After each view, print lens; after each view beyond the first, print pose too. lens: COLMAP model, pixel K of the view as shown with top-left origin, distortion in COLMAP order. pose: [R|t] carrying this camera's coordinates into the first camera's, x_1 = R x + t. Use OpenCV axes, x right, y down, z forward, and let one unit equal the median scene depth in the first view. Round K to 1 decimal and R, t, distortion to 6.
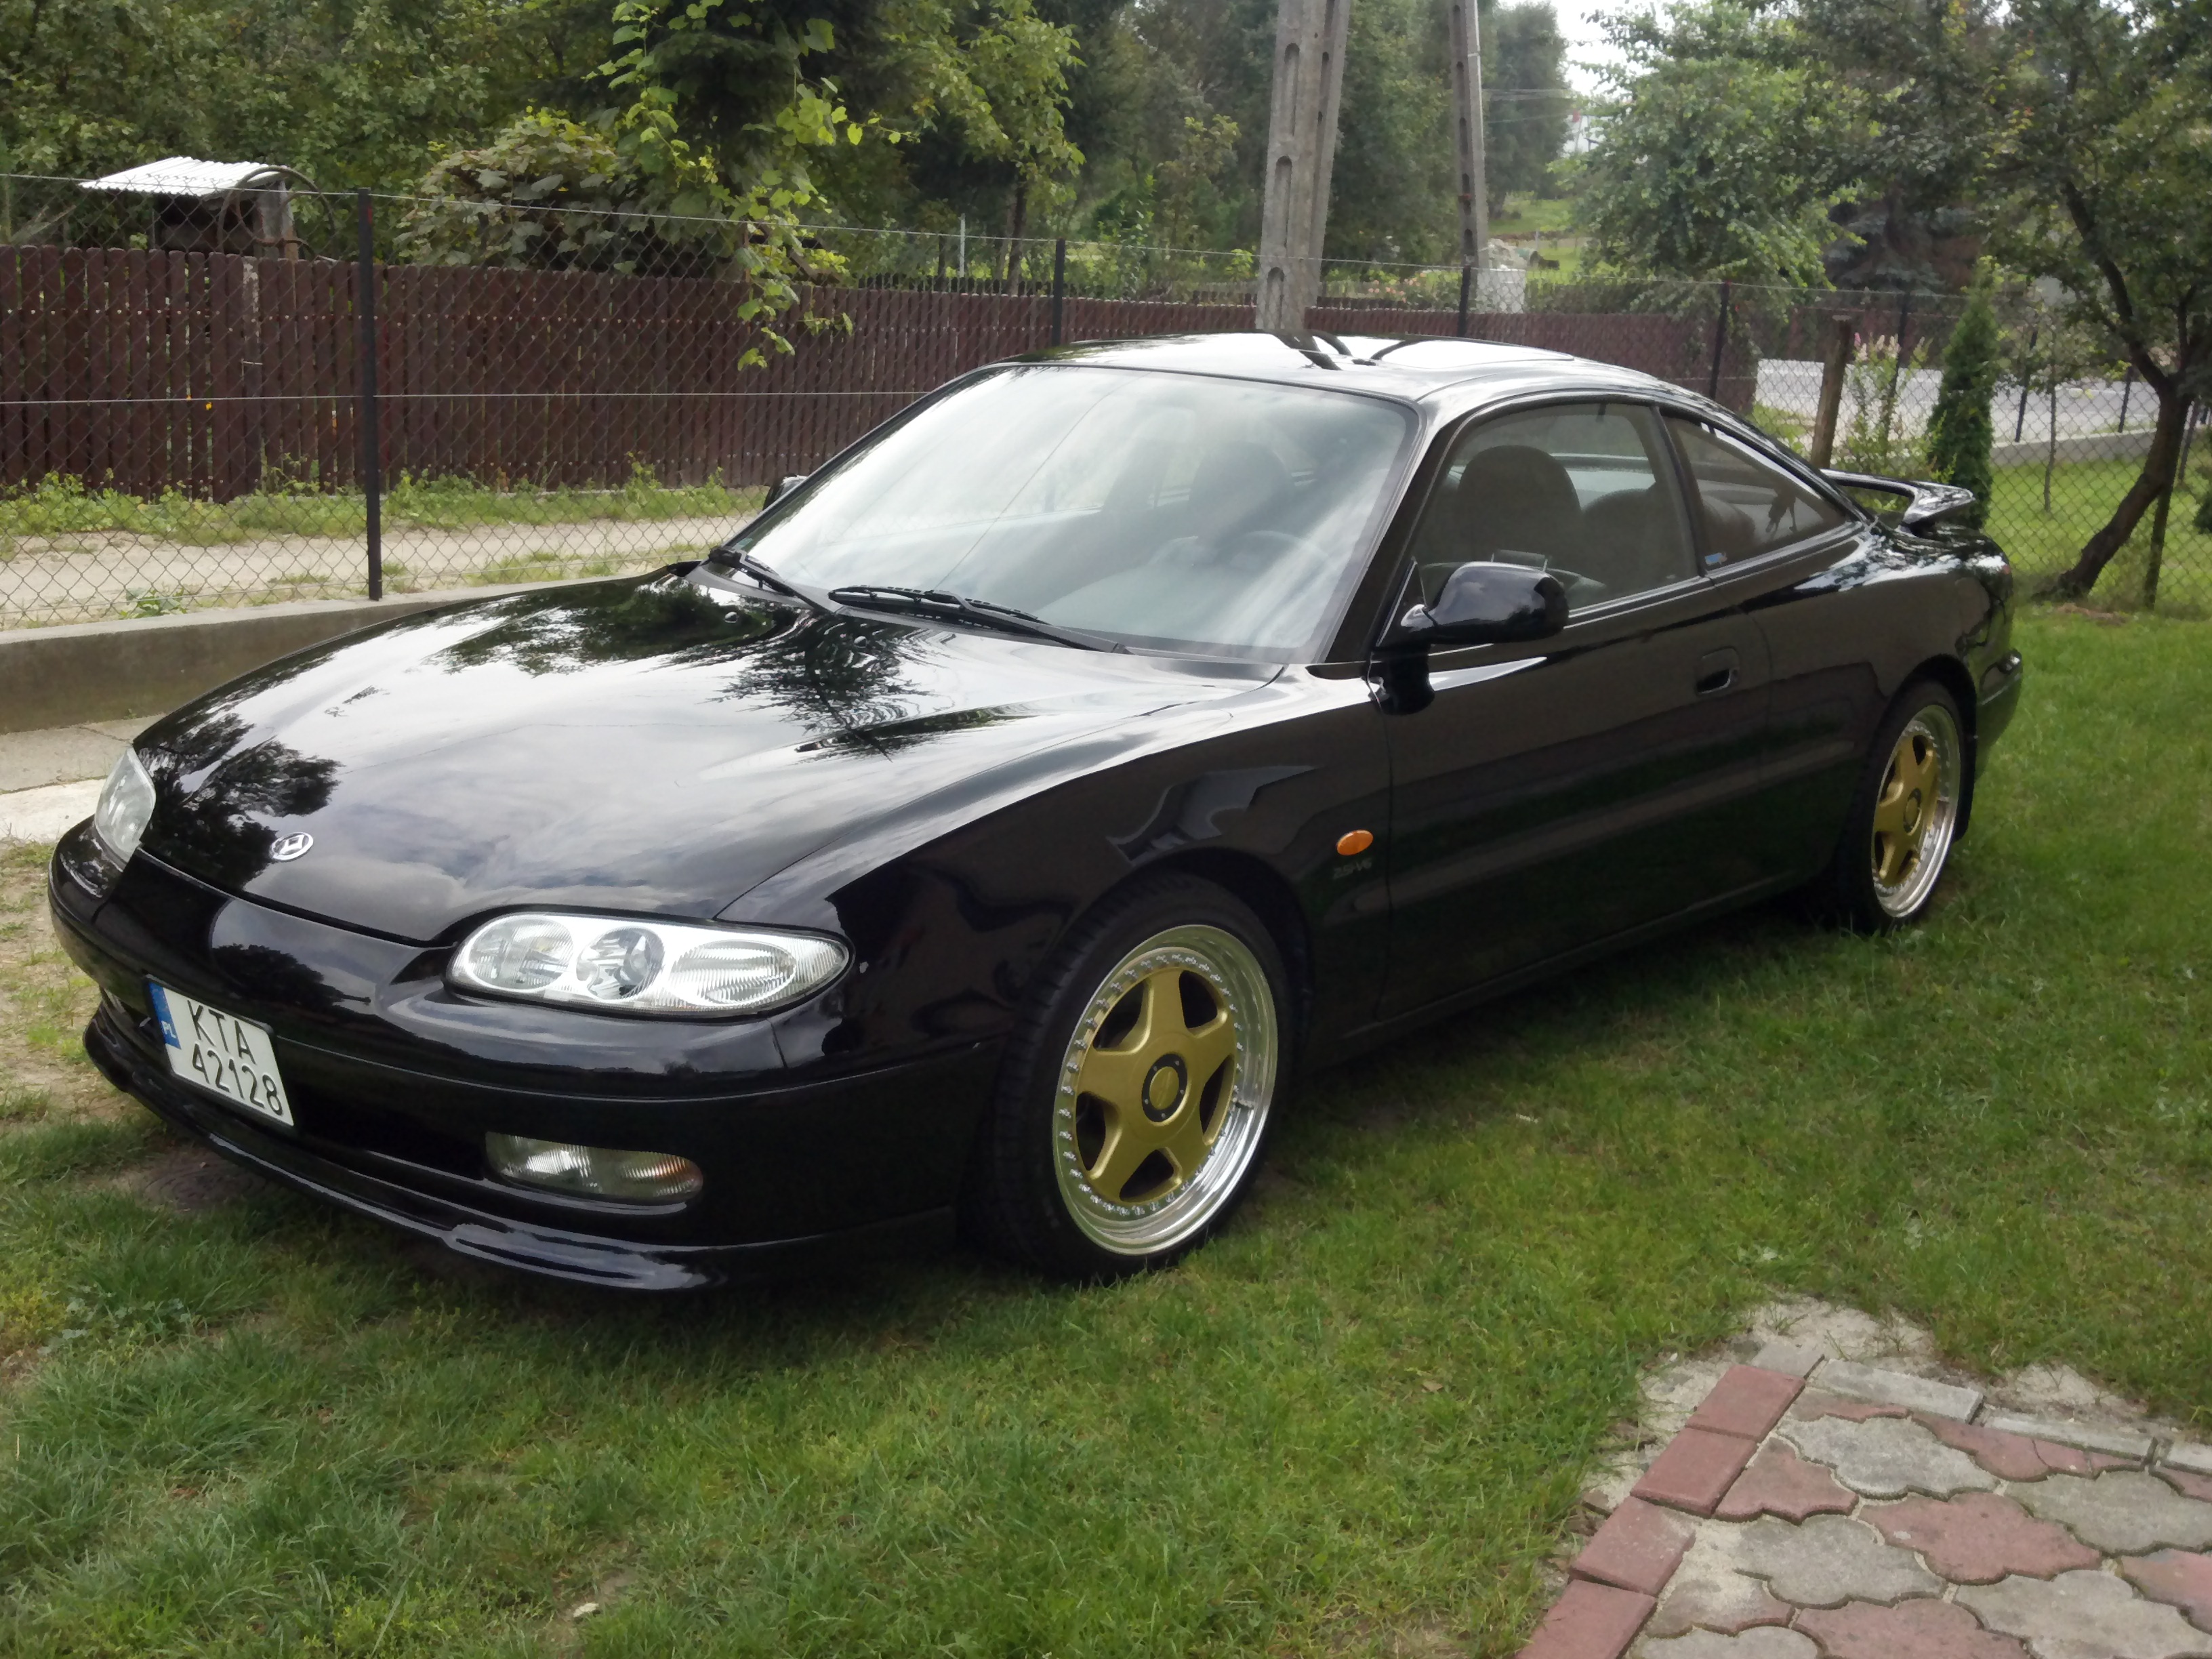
lens RADIAL K [[2408.1, 0, 1106.0], [0, 2408.1, 829.5], [0, 0, 1]] dist [0.135189, -0.413623]
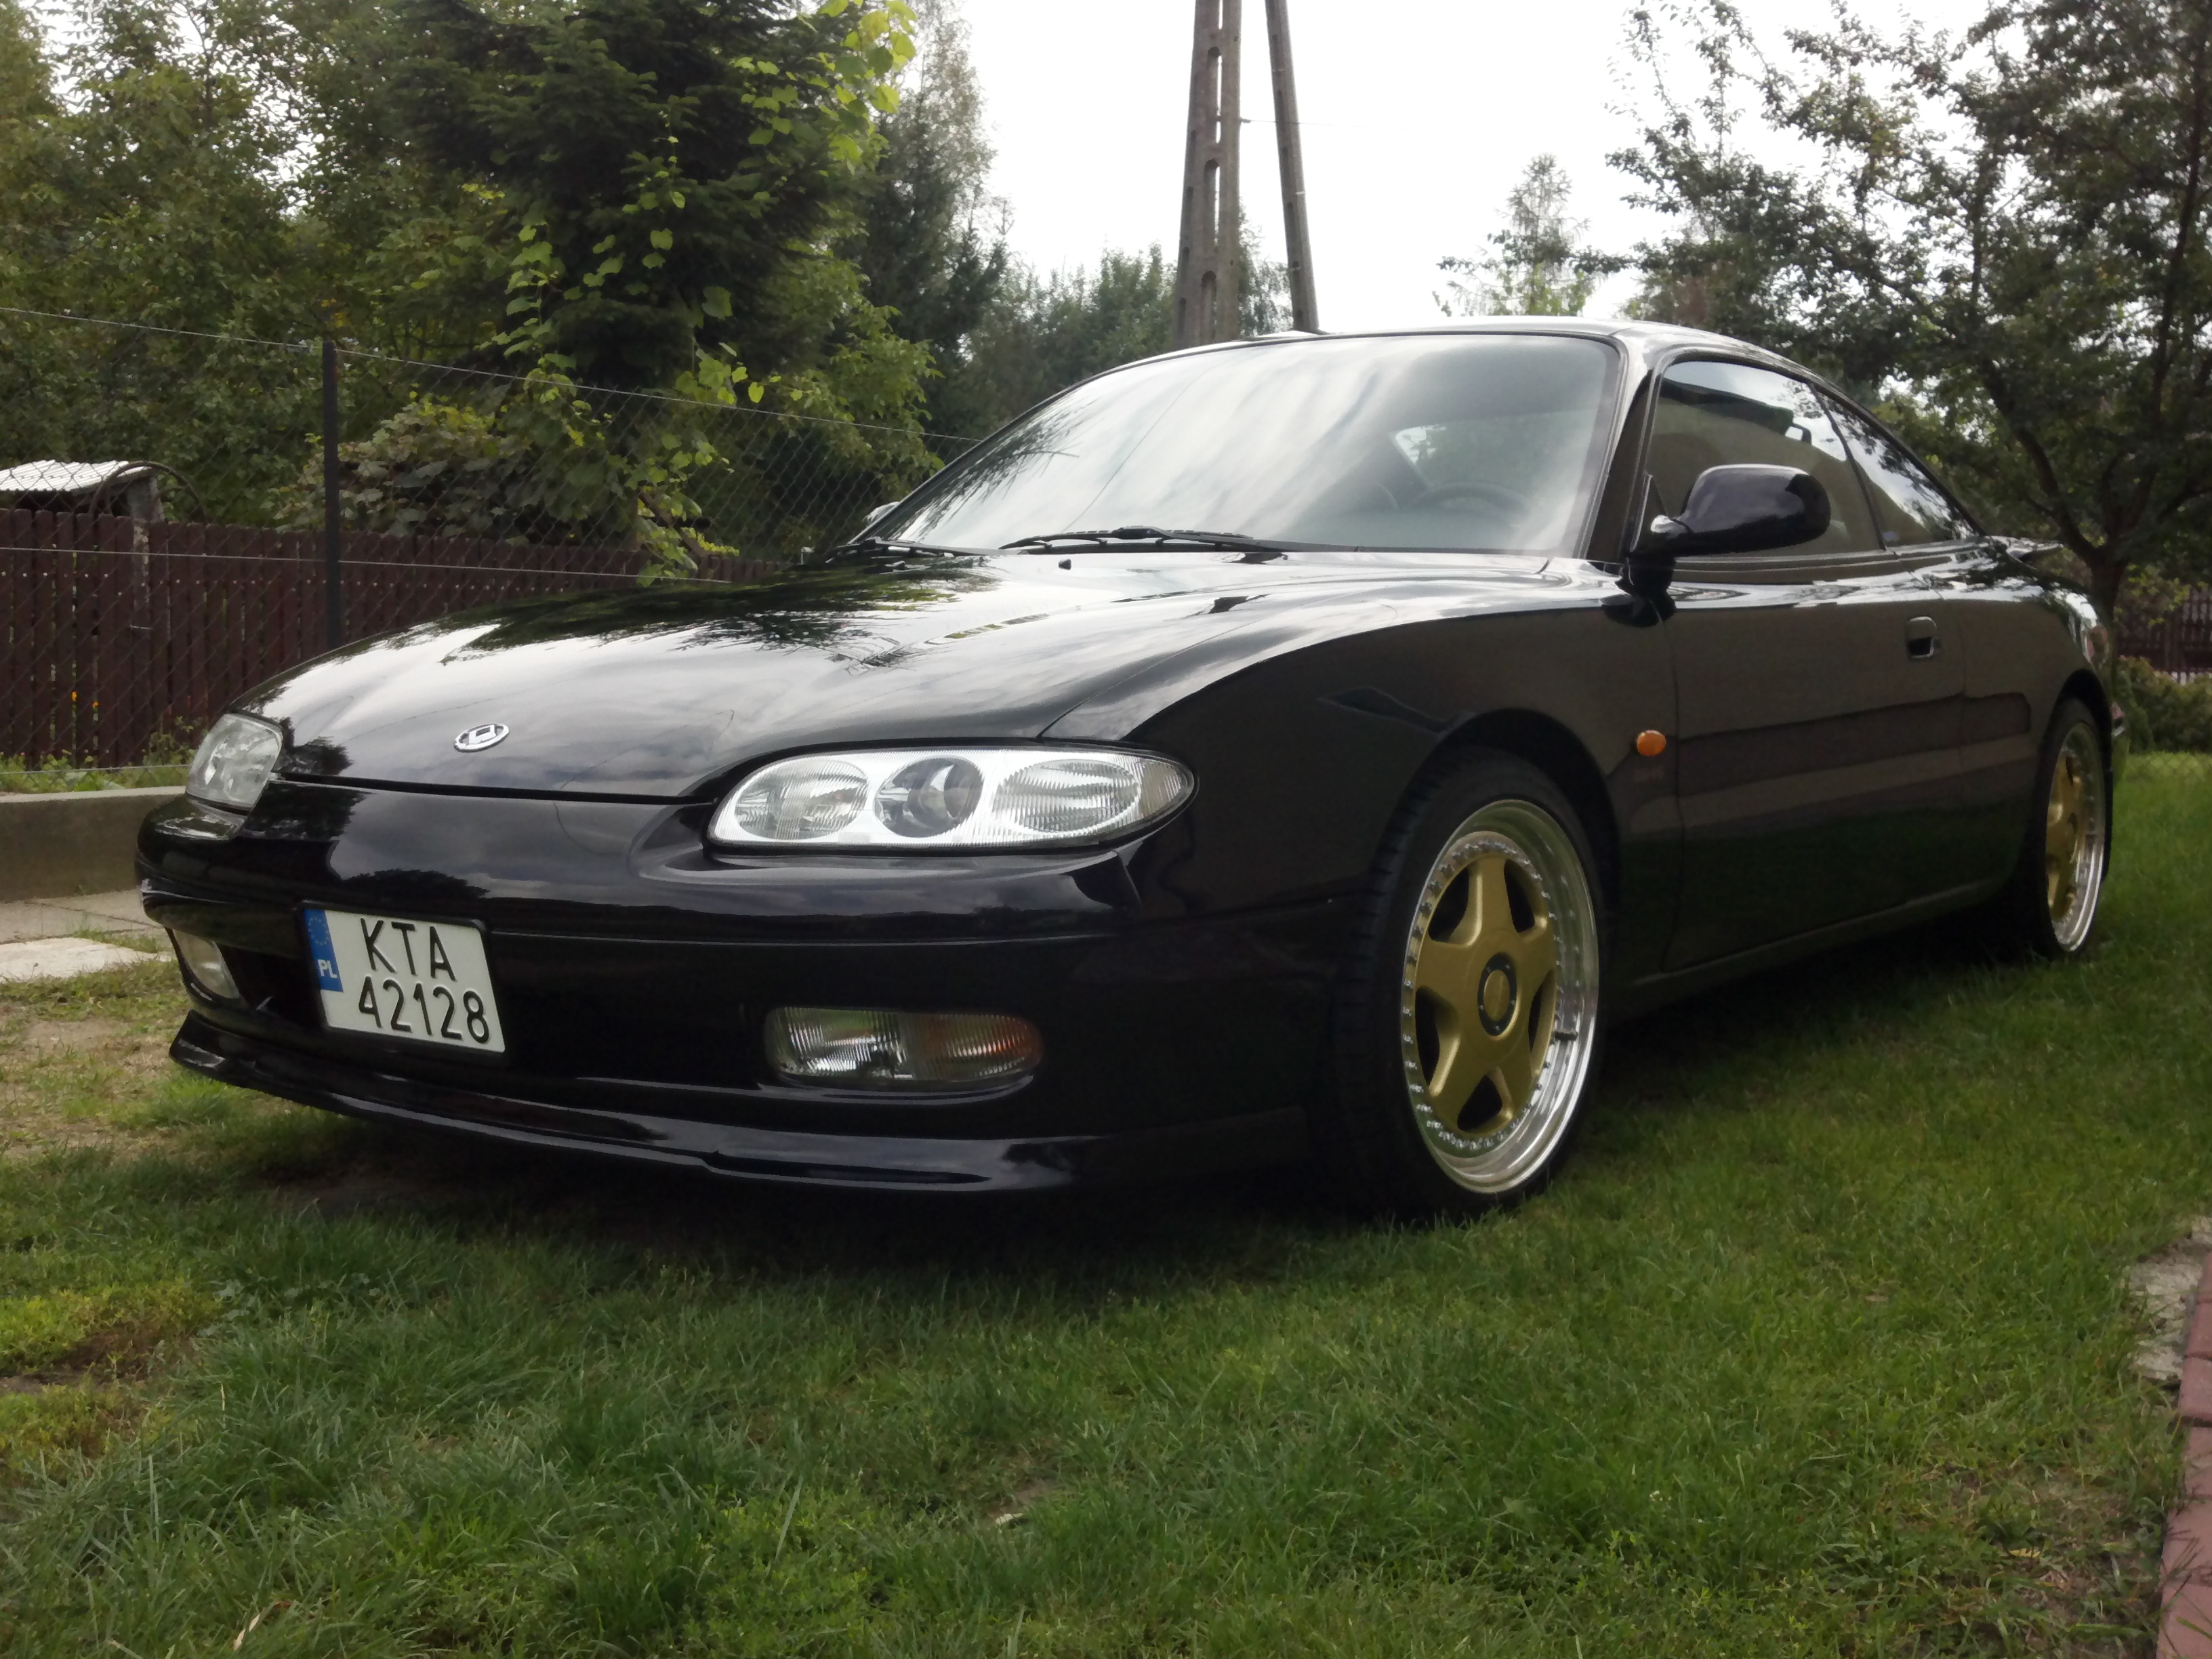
lens RADIAL K [[2408.1, 0, 1106.0], [0, 2408.1, 829.5], [0, 0, 1]] dist [0.135189, -0.413623]
pose [[0.995787, -0.045997, 0.079321, -0.174981], [0.057528, 0.987036, -0.149836, 0.165350], [-0.071400, 0.153768, 0.985524, 0.150062]]
